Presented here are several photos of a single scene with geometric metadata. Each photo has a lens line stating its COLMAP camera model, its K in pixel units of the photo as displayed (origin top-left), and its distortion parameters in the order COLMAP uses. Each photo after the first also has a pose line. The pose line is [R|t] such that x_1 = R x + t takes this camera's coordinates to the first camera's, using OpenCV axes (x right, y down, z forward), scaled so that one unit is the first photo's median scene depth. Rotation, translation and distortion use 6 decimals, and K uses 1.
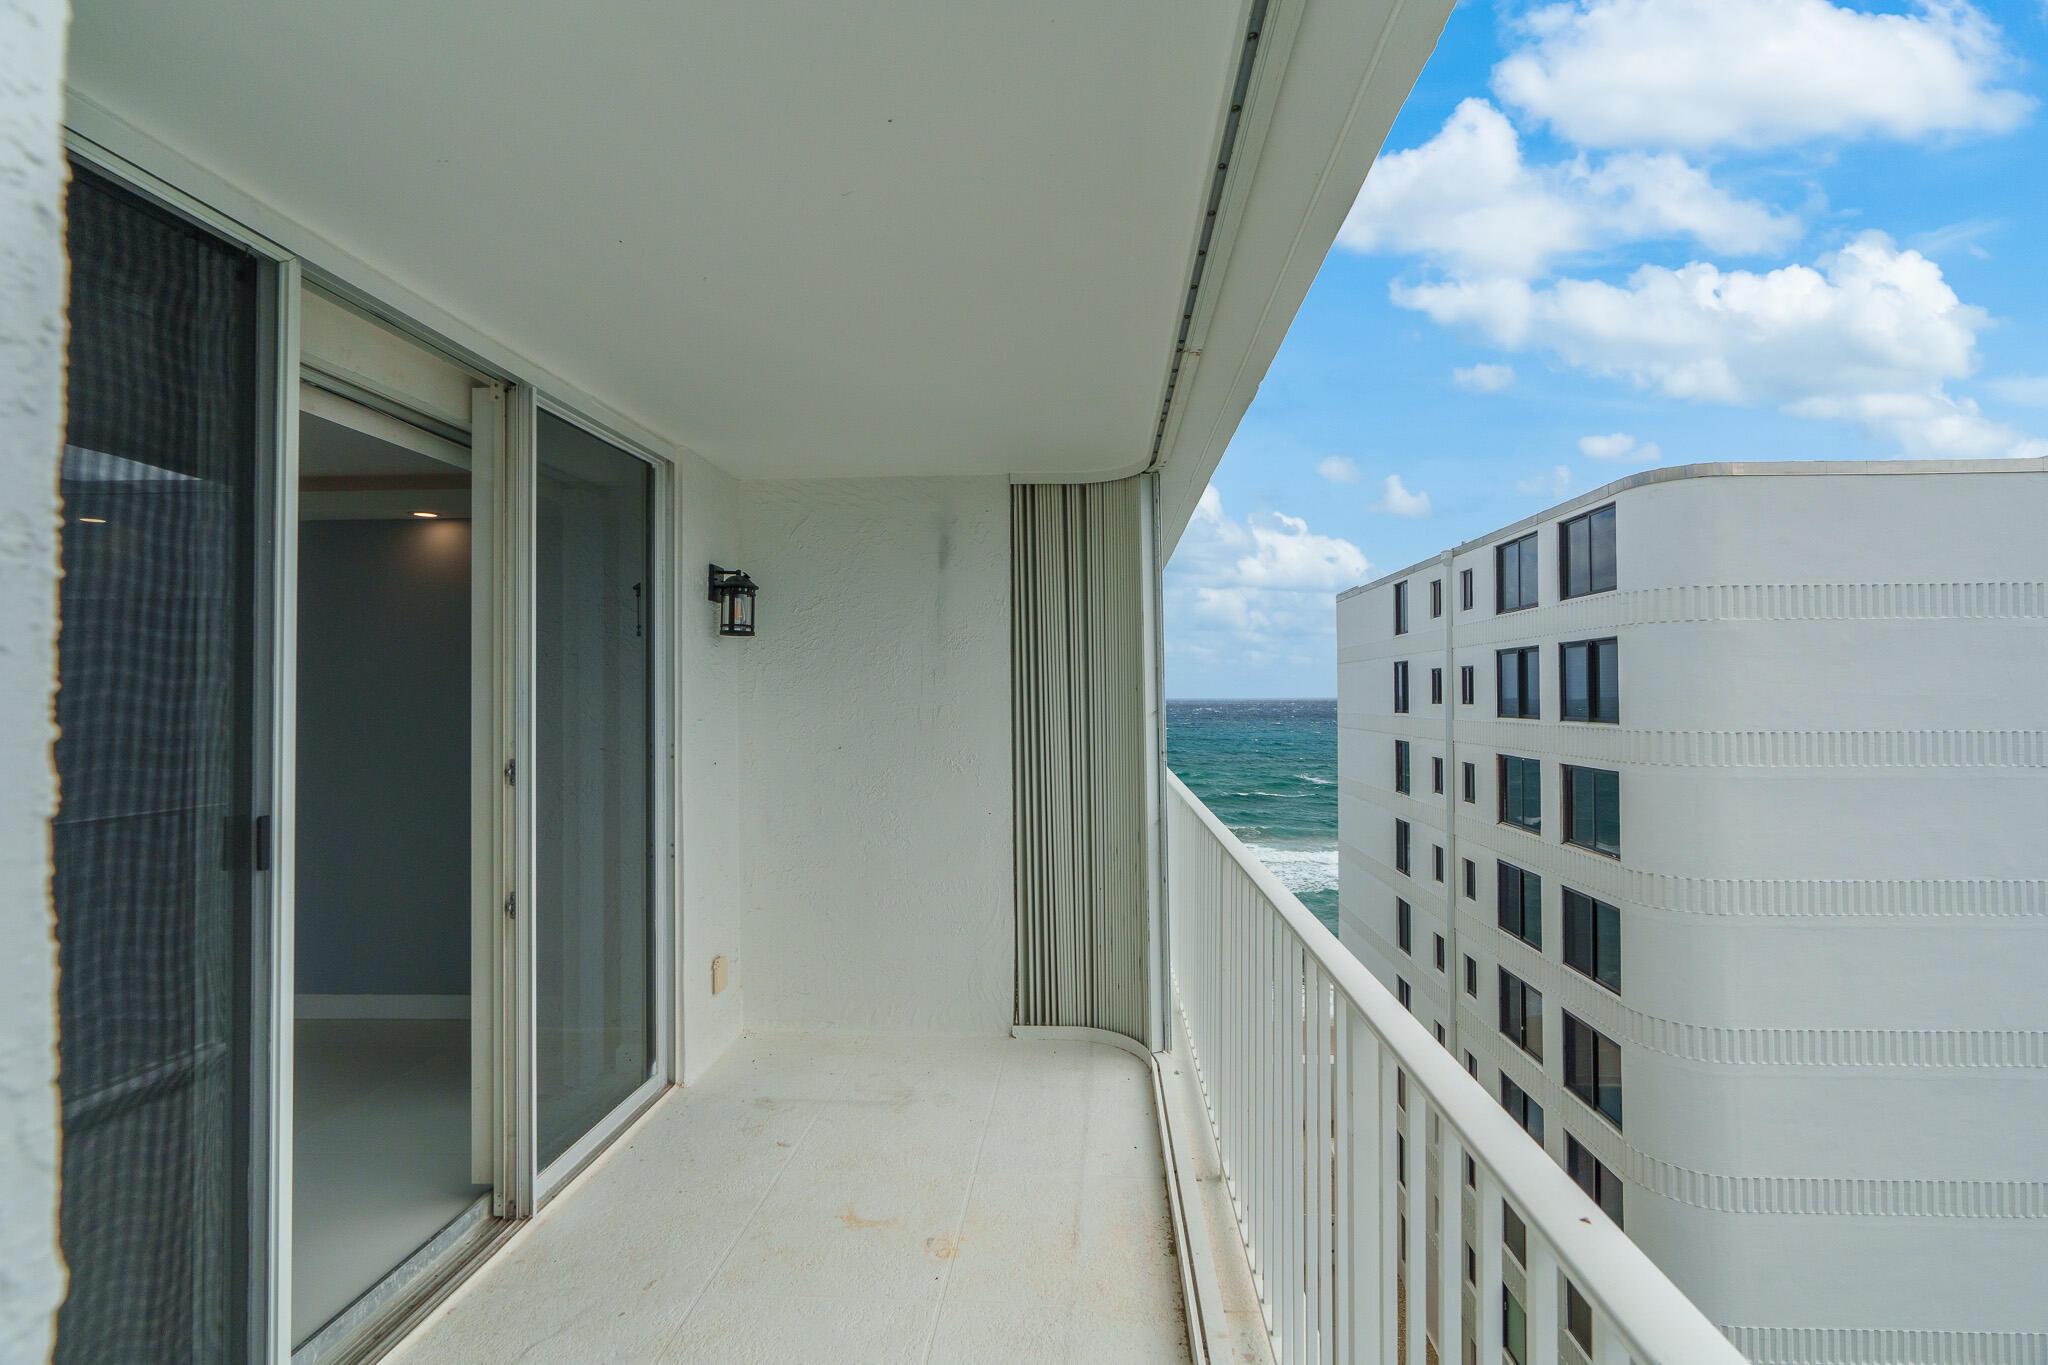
lens RADIAL K [[926.6, 0, 1026.3], [0, 926.6, 681.2], [0, 0, 1]] dist [-0.004846, -0.000381]
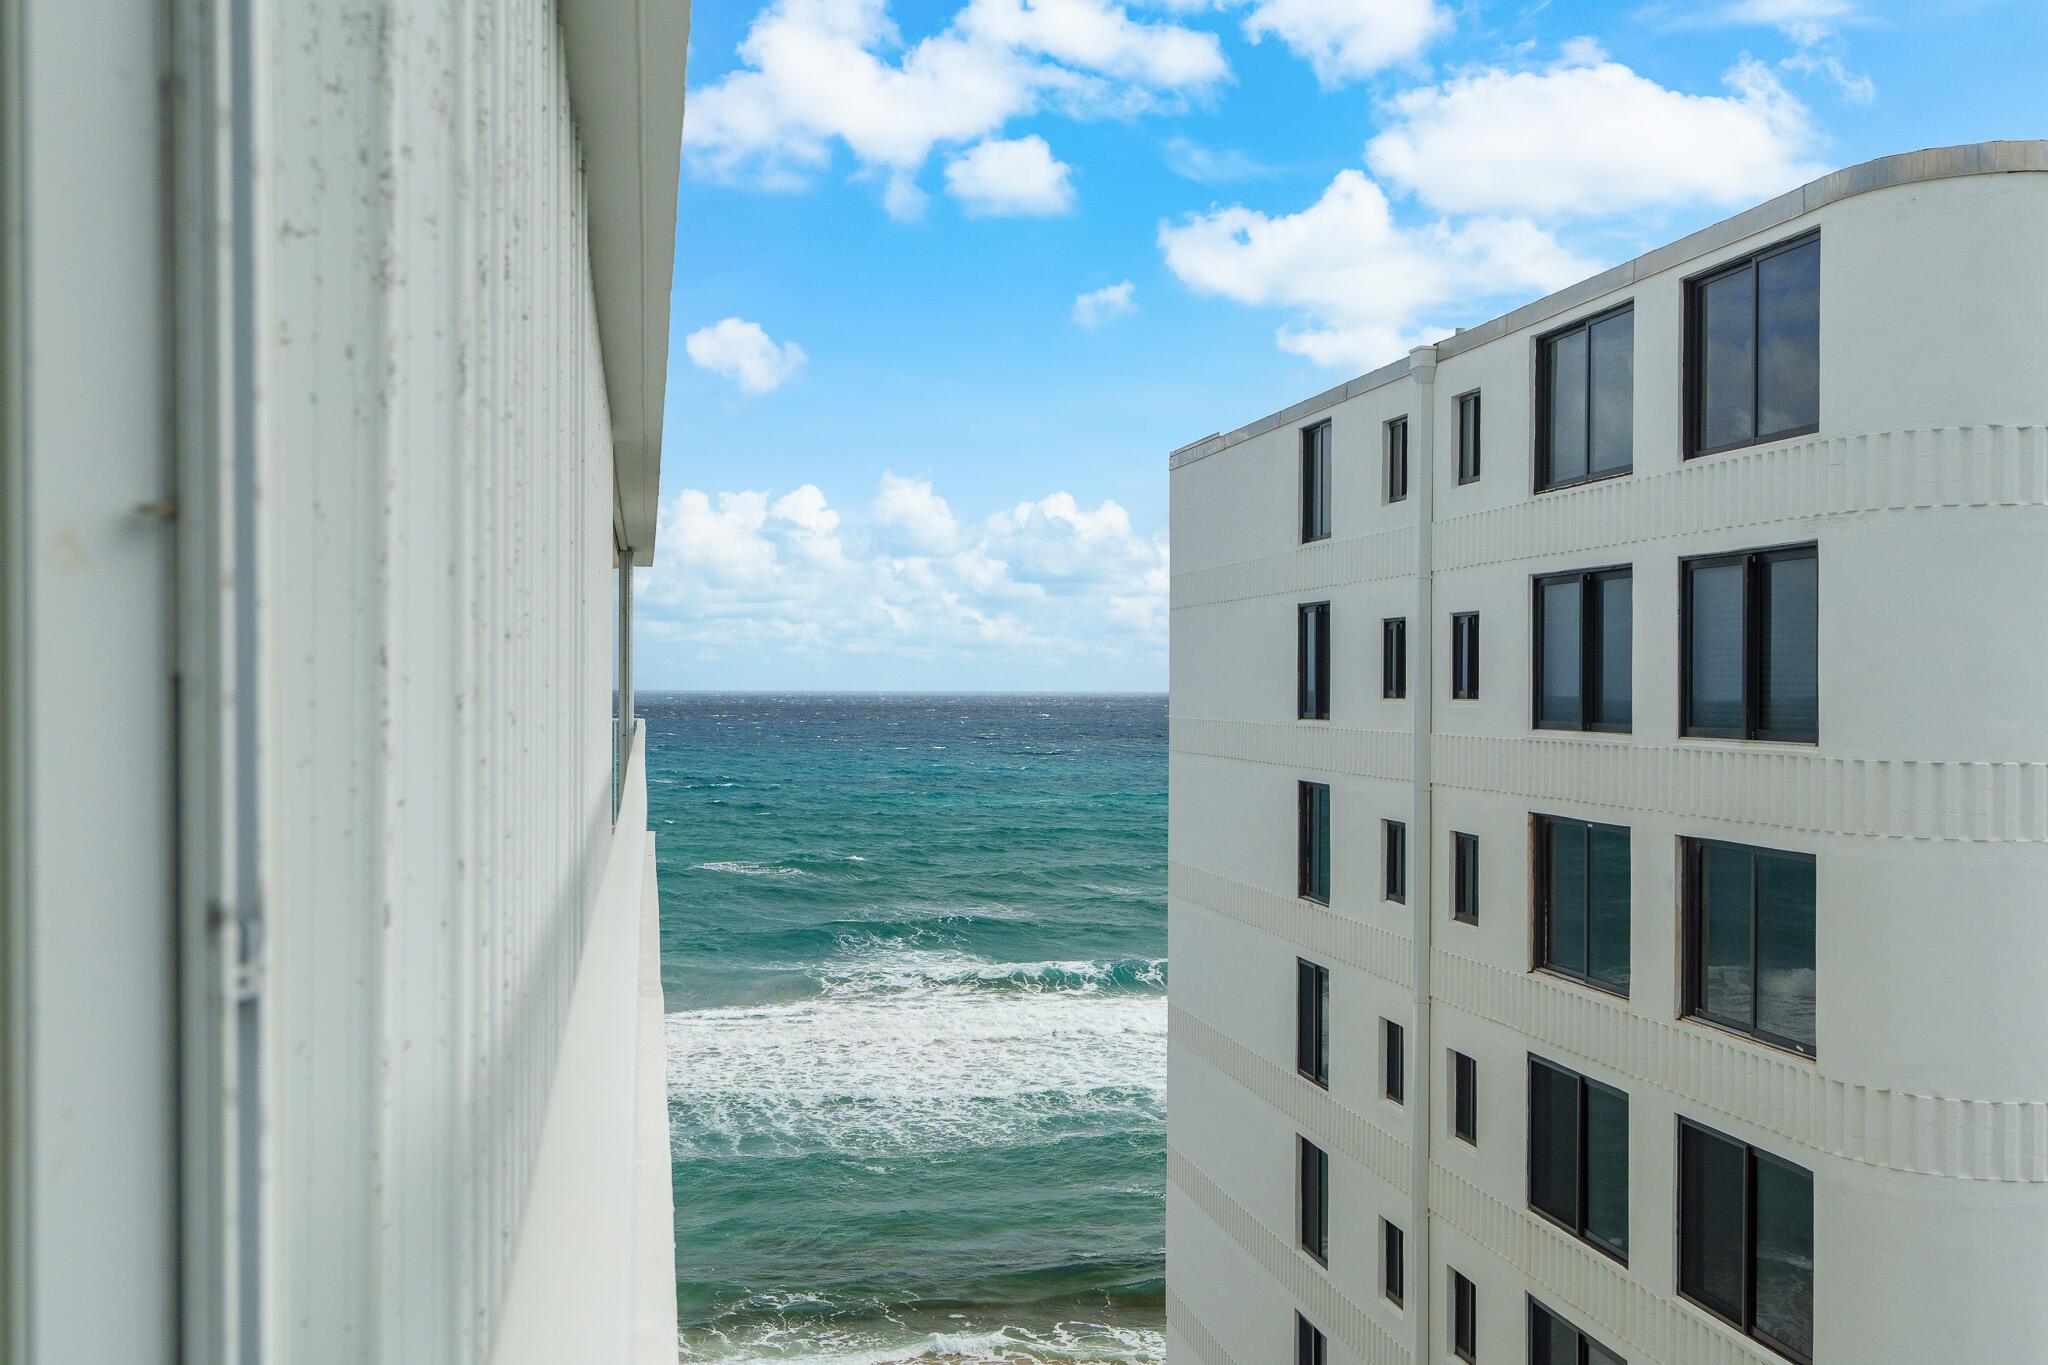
lens RADIAL K [[2059.0, 0, 1025.0], [0, 2059.0, 683.2], [0, 0, 1]] dist [0.016795, 0.000000]
pose [[0.965800, 0.007649, 0.259175, 0.025311], [-0.011871, 0.999821, 0.014730, 0.006015], [-0.259016, -0.017303, 0.965718, 0.124671]]
